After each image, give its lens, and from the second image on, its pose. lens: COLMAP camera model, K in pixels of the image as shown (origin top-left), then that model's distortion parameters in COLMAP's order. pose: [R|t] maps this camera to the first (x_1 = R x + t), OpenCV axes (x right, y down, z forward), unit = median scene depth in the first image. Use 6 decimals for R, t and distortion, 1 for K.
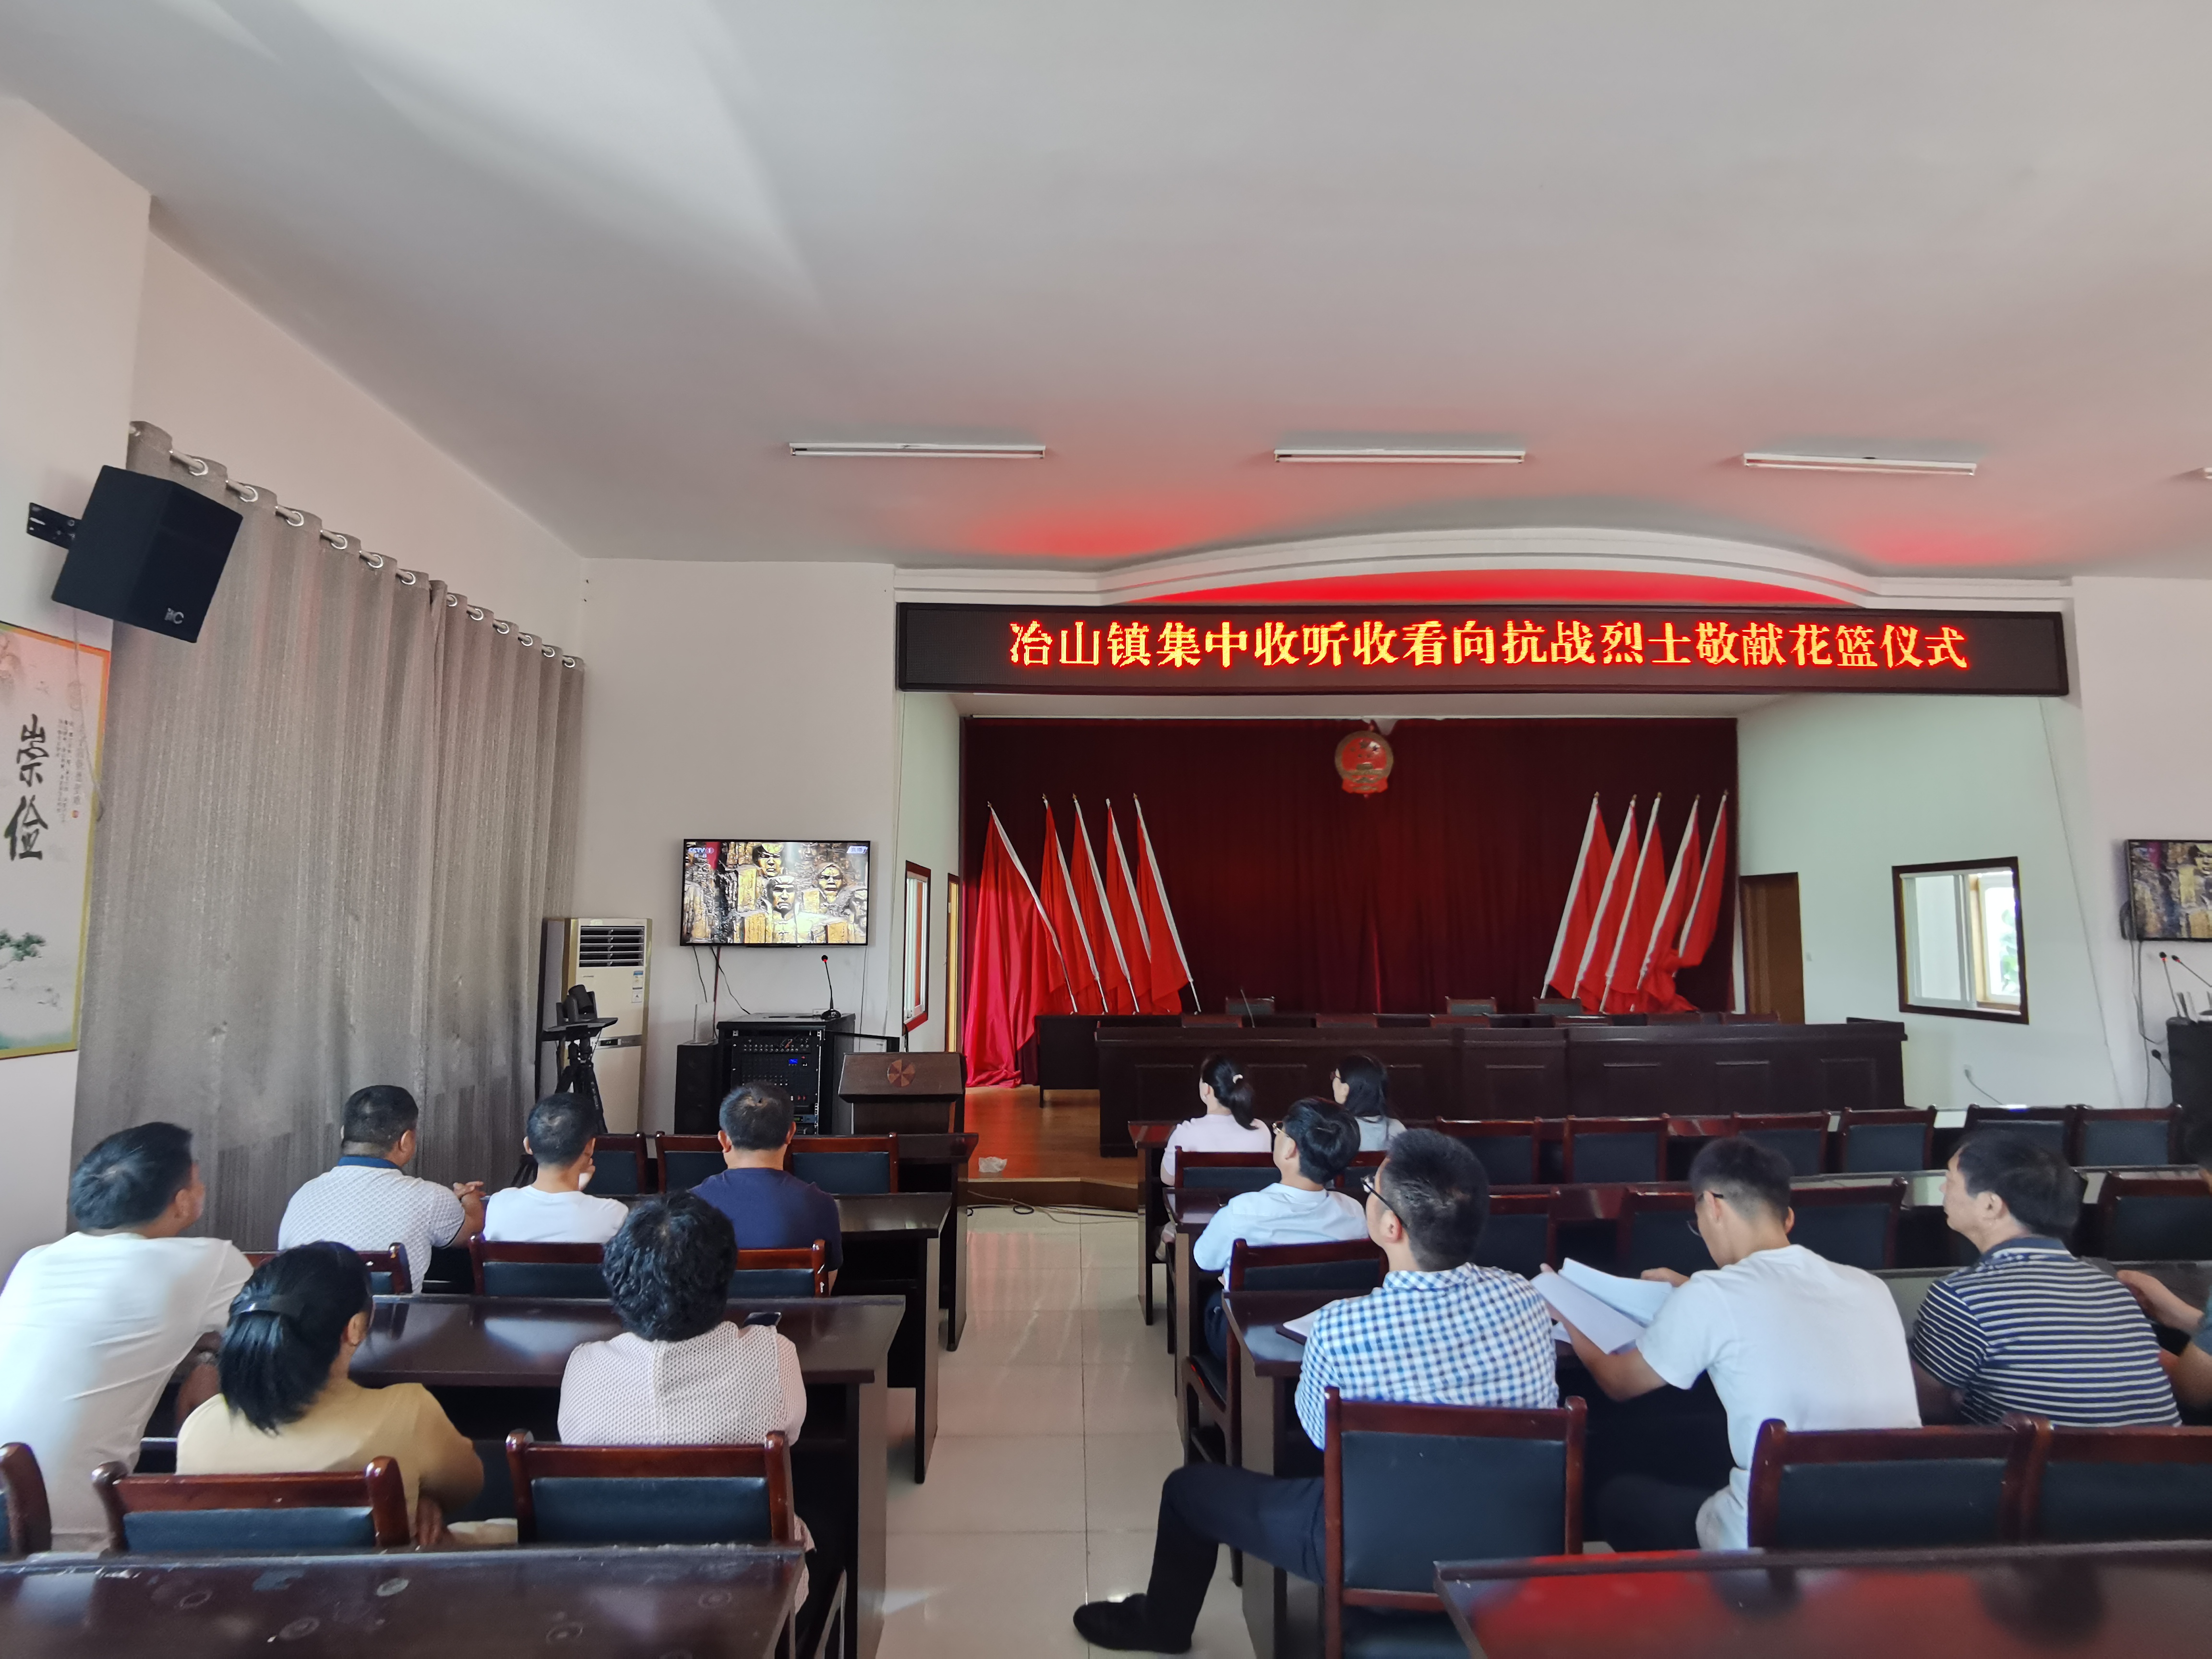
lens RADIAL K [[1106.4, 0, 1049.5], [0, 1106.4, 823.5], [0, 0, 1]] dist [-0.000861, 0.000161]
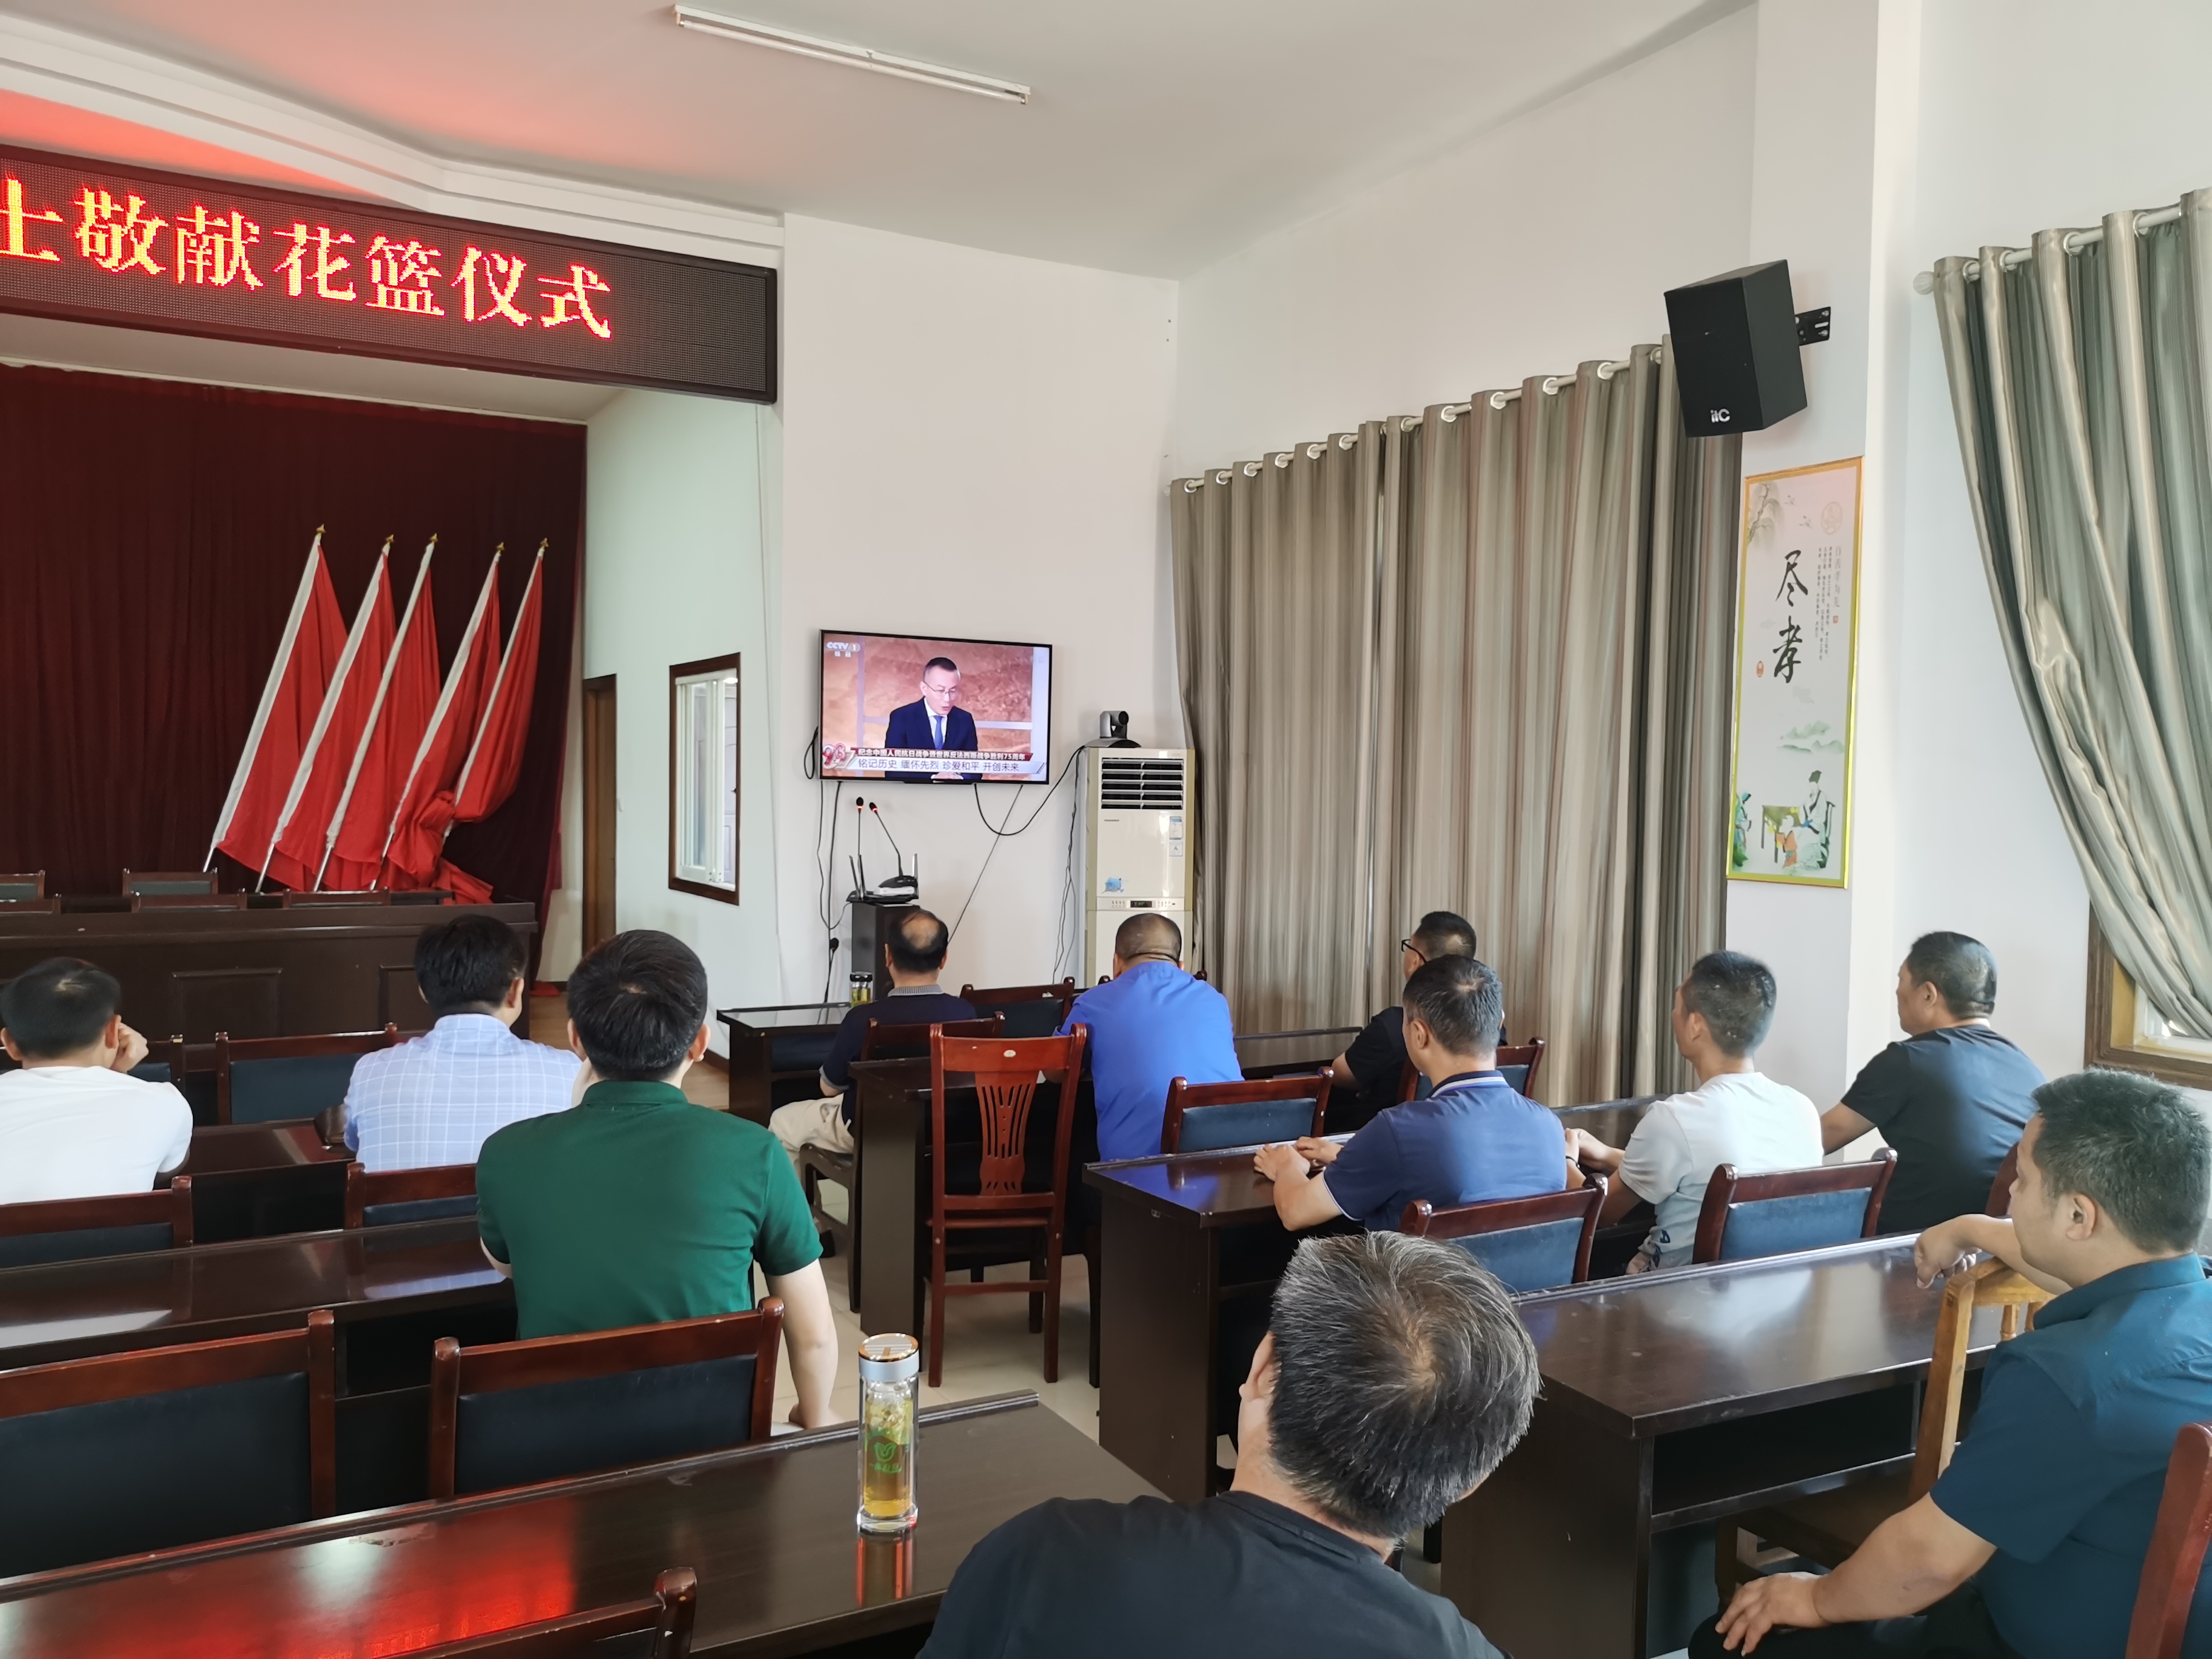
lens RADIAL K [[1699.4, 0, 1079.2], [0, 1699.4, 840.4], [0, 0, 1]] dist [0.005974, 0.013975]
pose [[0.915235, 0.001931, 0.402917, 0.693303], [-0.055472, 0.991070, 0.121255, 0.007972], [-0.399084, -0.133328, 0.907169, -0.008199]]
